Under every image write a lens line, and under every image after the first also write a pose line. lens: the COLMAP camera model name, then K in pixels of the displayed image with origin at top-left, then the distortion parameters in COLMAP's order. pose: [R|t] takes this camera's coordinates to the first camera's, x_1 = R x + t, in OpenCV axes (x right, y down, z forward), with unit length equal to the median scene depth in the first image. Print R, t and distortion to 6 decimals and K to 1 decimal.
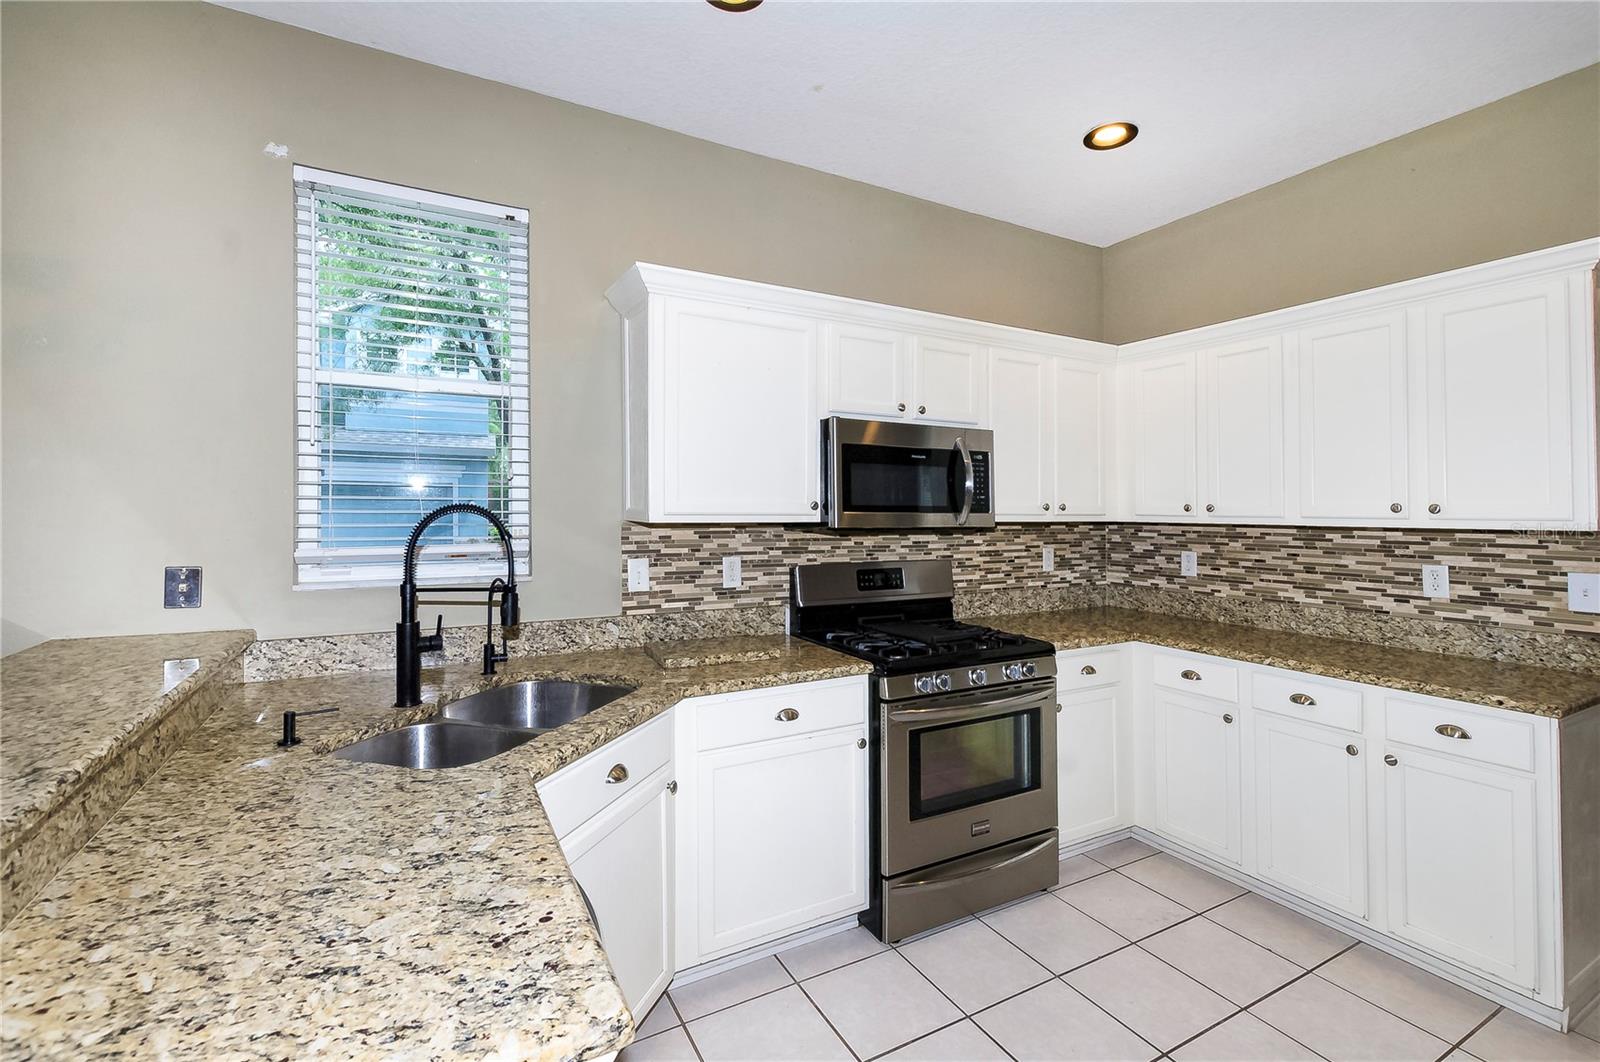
lens RADIAL K [[702.5, 0, 801.3], [0, 702.5, 517.5], [0, 0, 1]] dist [0.011986, -0.004131]
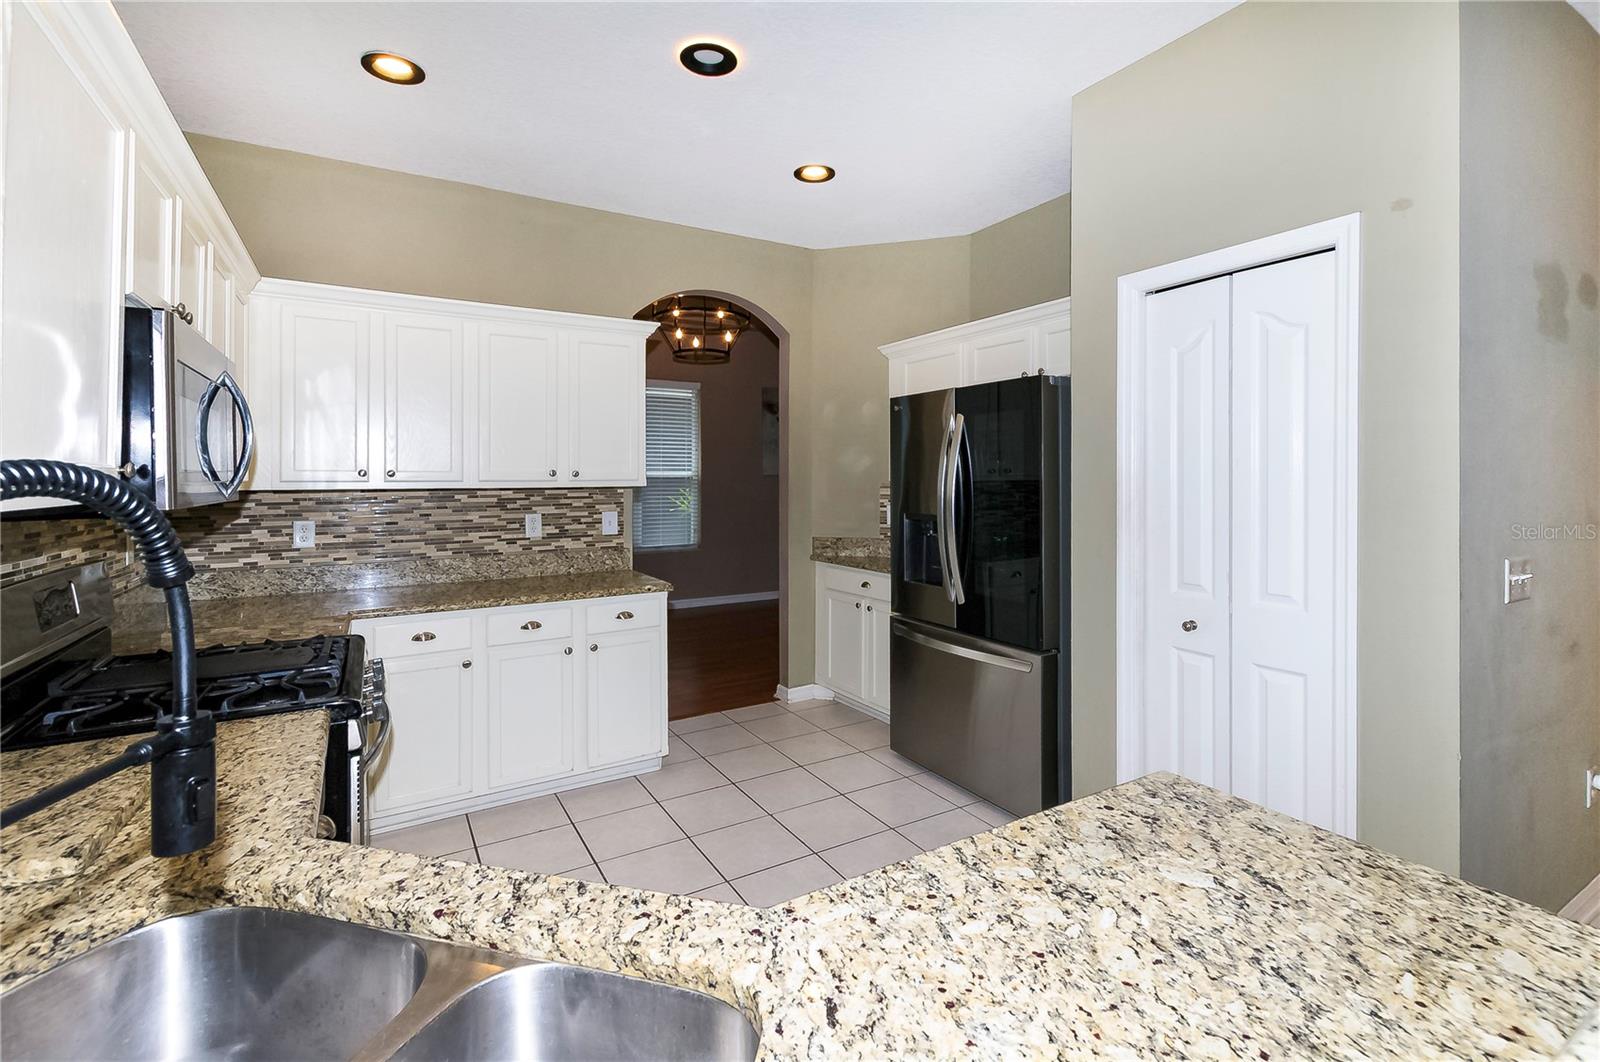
lens RADIAL K [[702.5, 0, 801.5], [0, 702.5, 473.8], [0, 0, 1]] dist [0.011986, -0.004131]
pose [[-0.018257, -0.001887, 0.999832, -1.143712], [0.014671, 0.999890, 0.002155, -0.016229], [-0.999726, 0.014708, -0.018227, 1.121796]]
